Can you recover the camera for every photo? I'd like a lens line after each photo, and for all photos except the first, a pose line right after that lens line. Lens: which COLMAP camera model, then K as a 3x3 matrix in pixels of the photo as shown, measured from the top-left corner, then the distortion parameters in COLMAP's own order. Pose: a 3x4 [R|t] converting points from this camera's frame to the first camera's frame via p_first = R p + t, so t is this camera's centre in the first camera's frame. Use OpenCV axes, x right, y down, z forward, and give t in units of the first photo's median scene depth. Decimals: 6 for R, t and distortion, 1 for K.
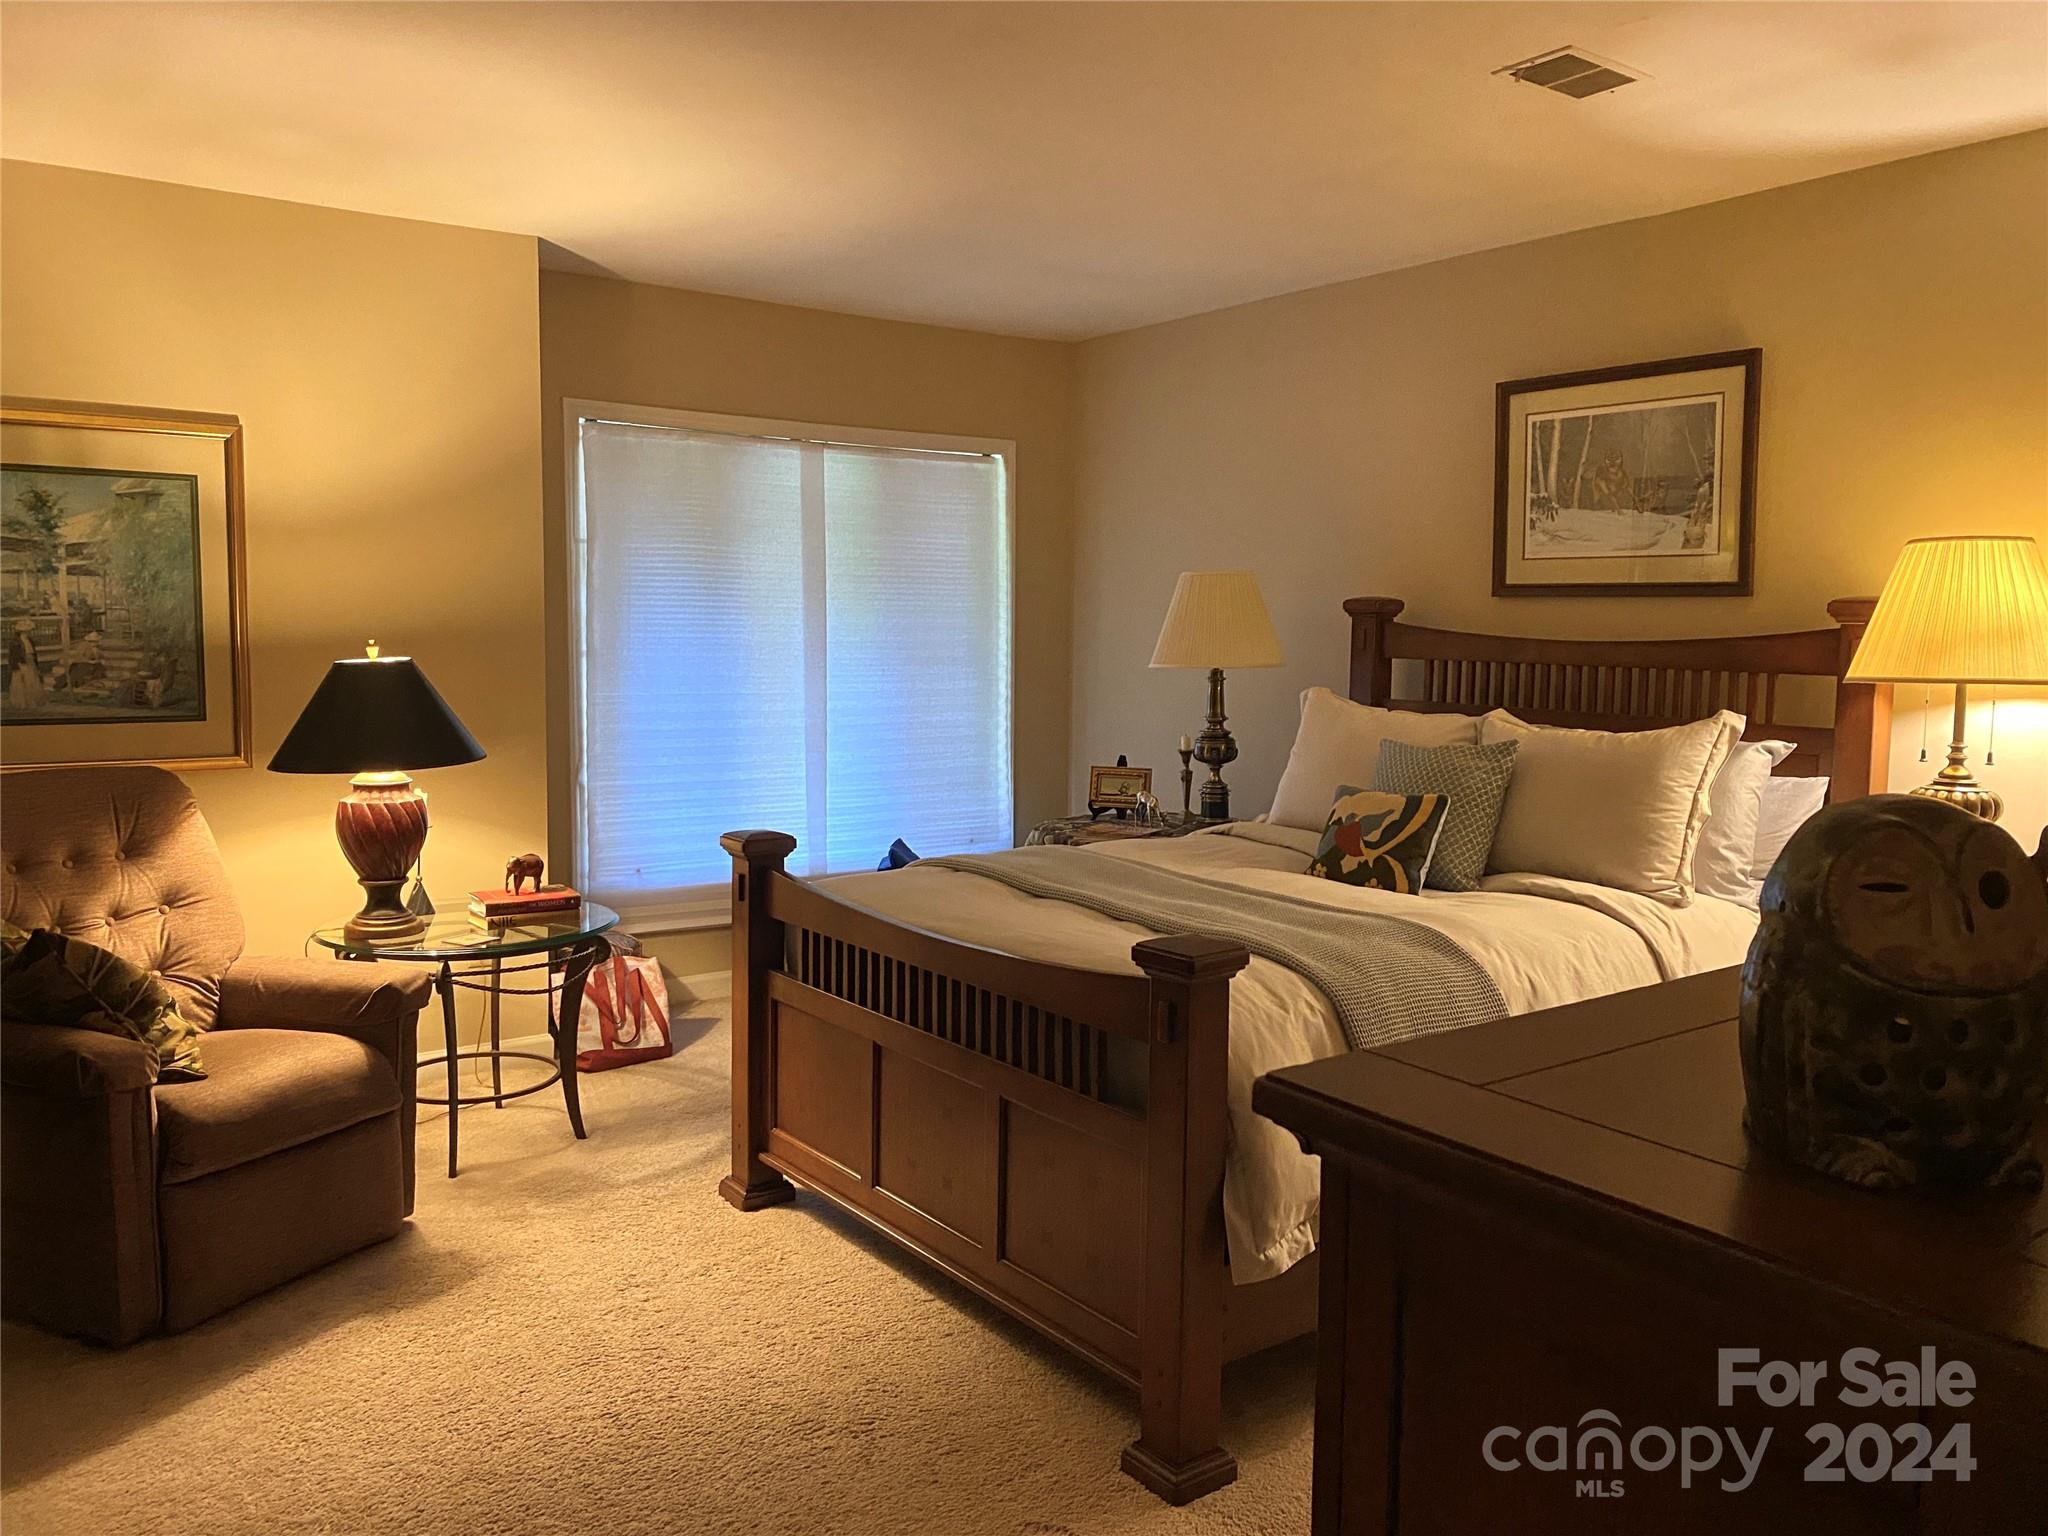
lens RADIAL K [[1547.3, 0, 1034.1], [0, 1547.3, 770.8], [0, 0, 1]] dist [0.039703, -0.059078]
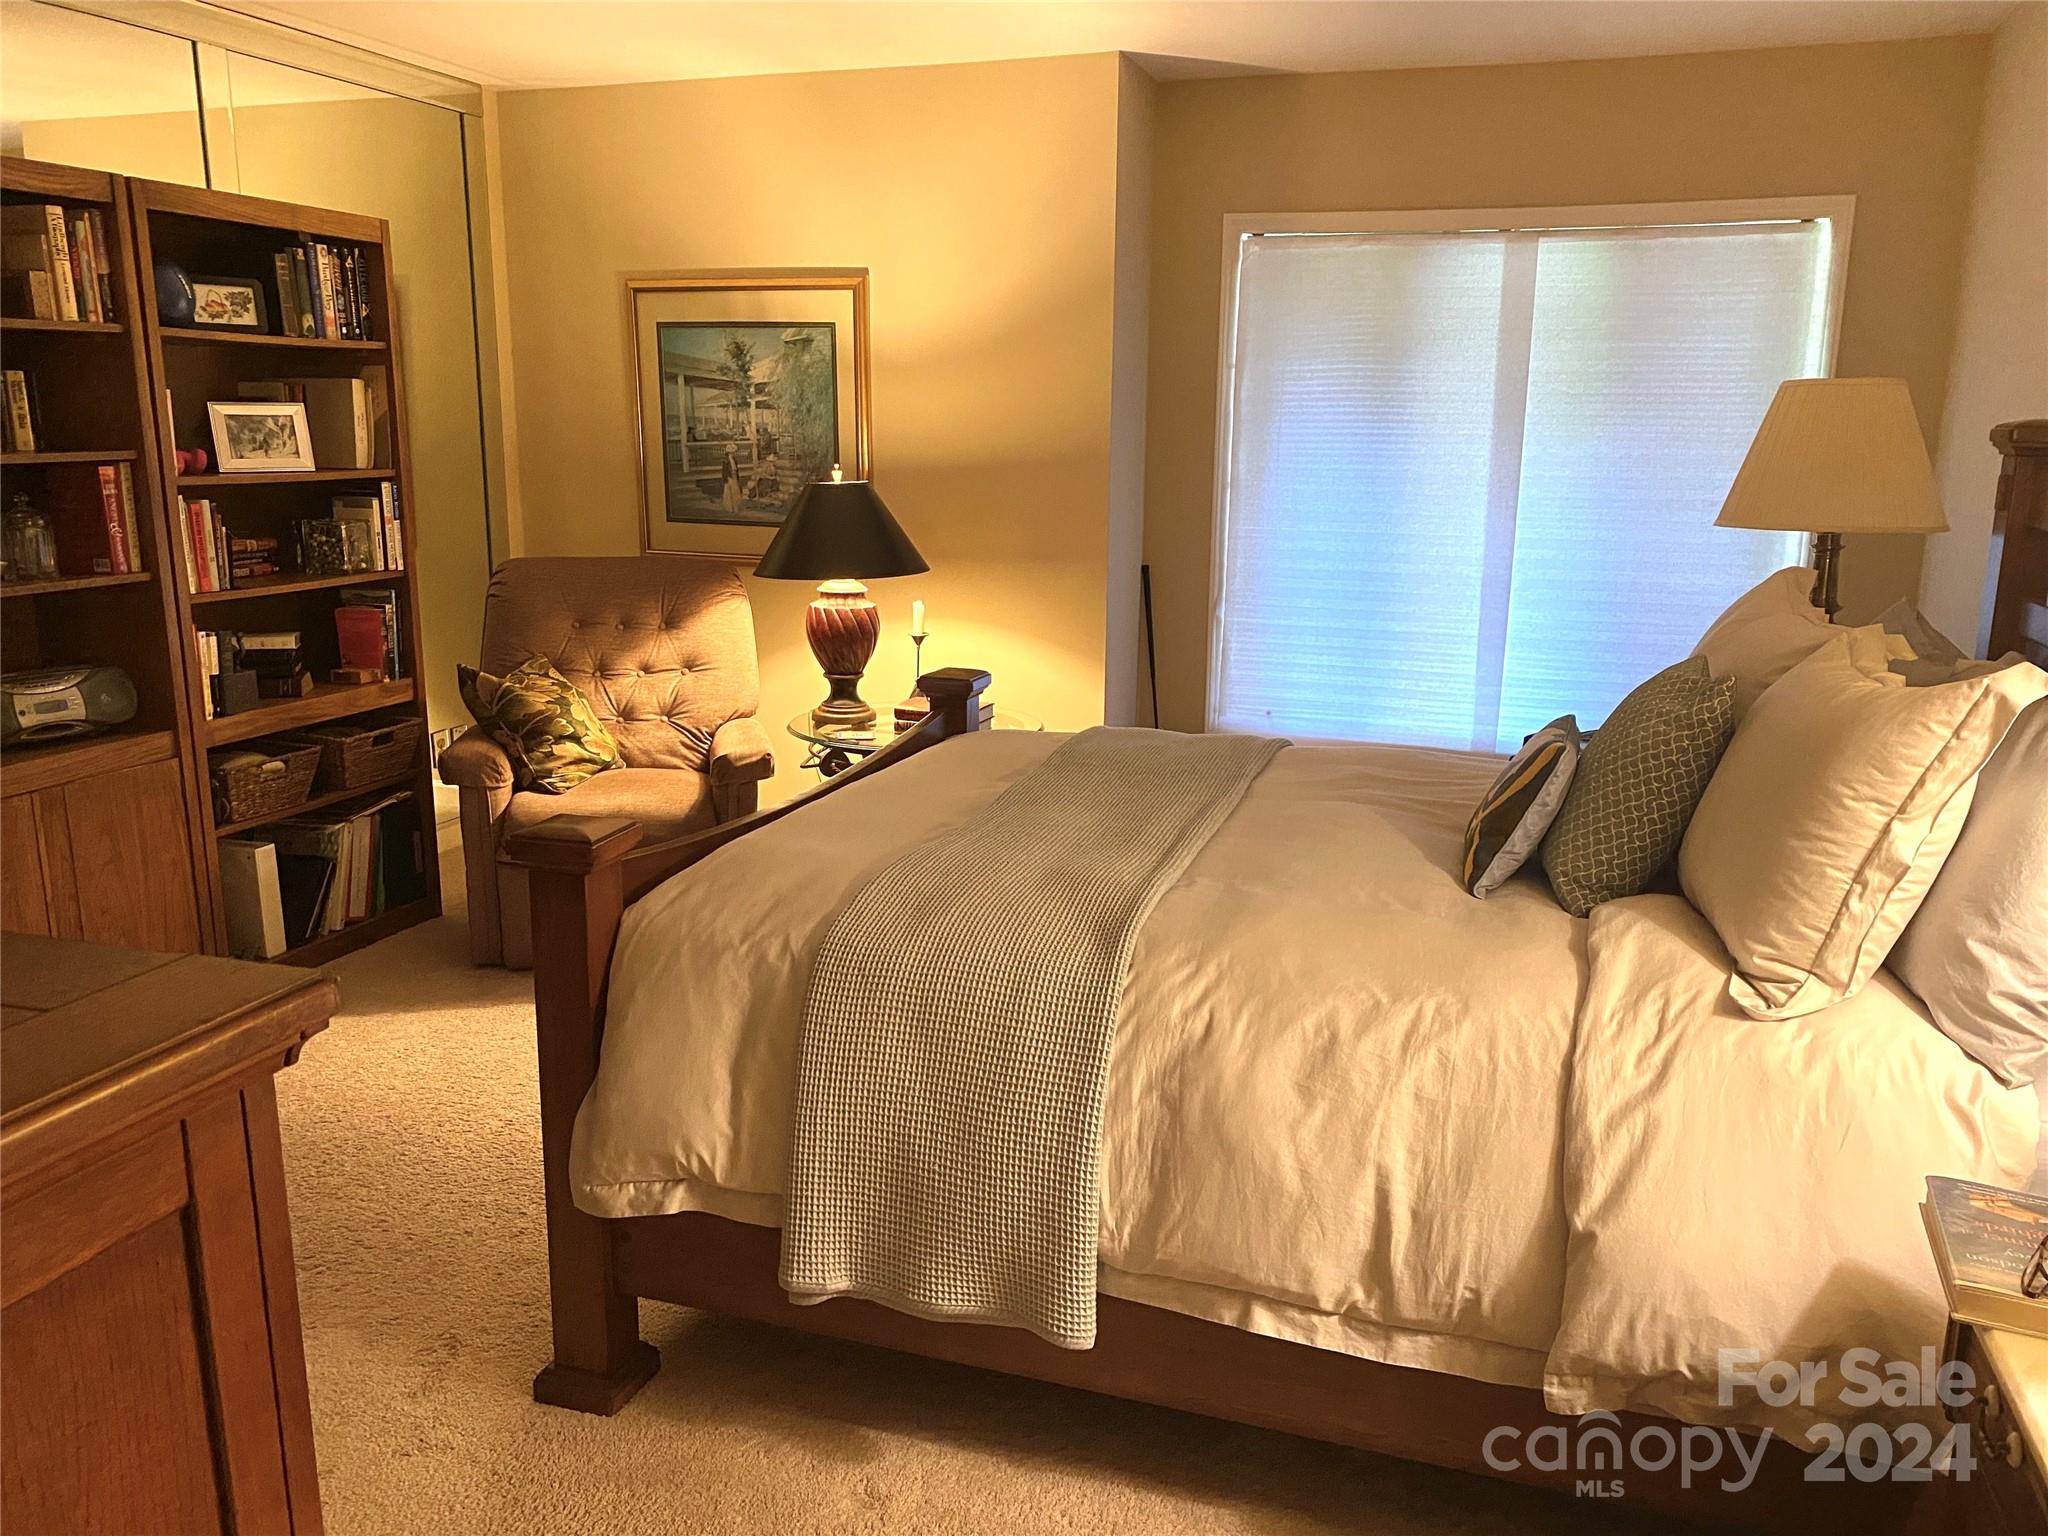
lens RADIAL K [[1547.3, 0, 1032.3], [0, 1547.3, 773.1], [0, 0, 1]] dist [0.039703, -0.059078]
pose [[0.584457, 0.176233, -0.792056, 0.579829], [-0.087805, 0.984134, 0.154180, -0.046975], [0.806660, -0.020565, 0.590658, 0.419612]]
